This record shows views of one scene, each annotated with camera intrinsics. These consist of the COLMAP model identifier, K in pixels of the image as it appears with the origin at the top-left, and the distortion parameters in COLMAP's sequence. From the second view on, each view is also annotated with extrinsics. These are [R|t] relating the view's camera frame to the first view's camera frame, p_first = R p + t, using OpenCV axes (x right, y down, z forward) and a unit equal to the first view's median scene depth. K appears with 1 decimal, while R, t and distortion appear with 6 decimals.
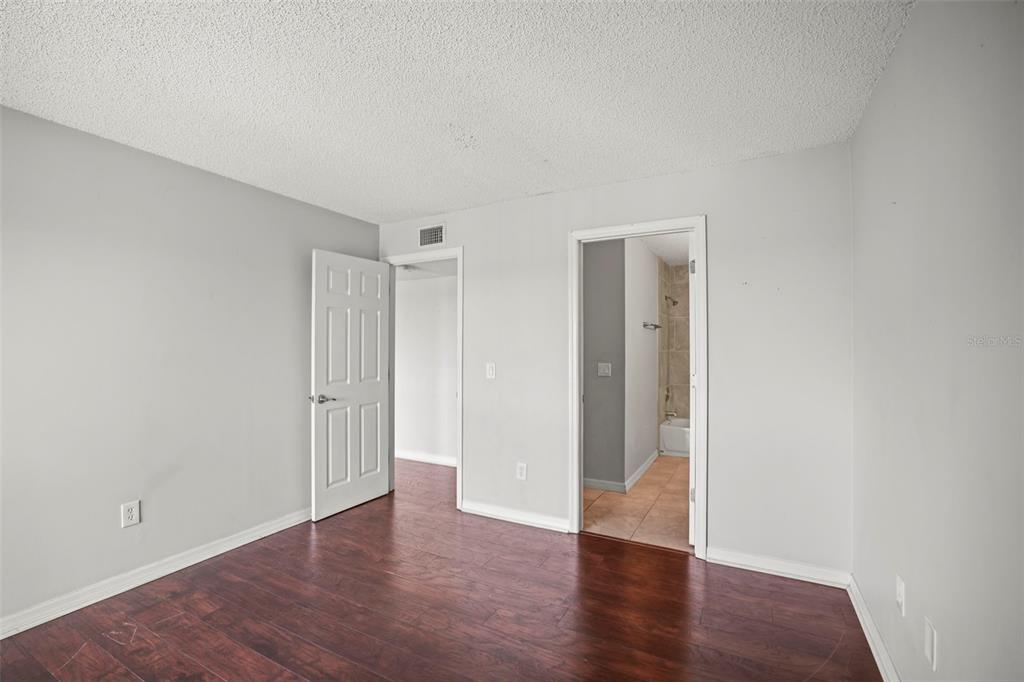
lens RADIAL K [[444.2, 0, 511.1], [0, 444.2, 343.8], [0, 0, 1]] dist [-0.003510, 0.000439]
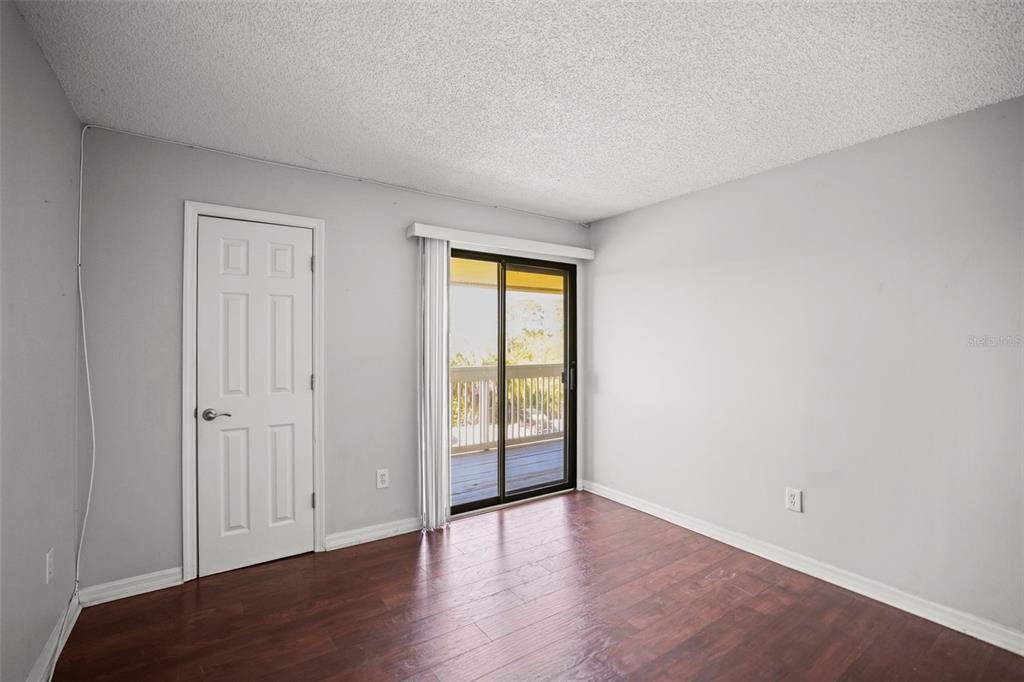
lens RADIAL K [[446.1, 0, 508.0], [0, 446.1, 344.4], [0, 0, 1]] dist [0.000710, 0.000091]
pose [[-0.458842, -0.005637, -0.888500, 0.439546], [0.004890, 0.999949, -0.008870, 0.007499], [0.888504, -0.008414, -0.458791, 0.876786]]
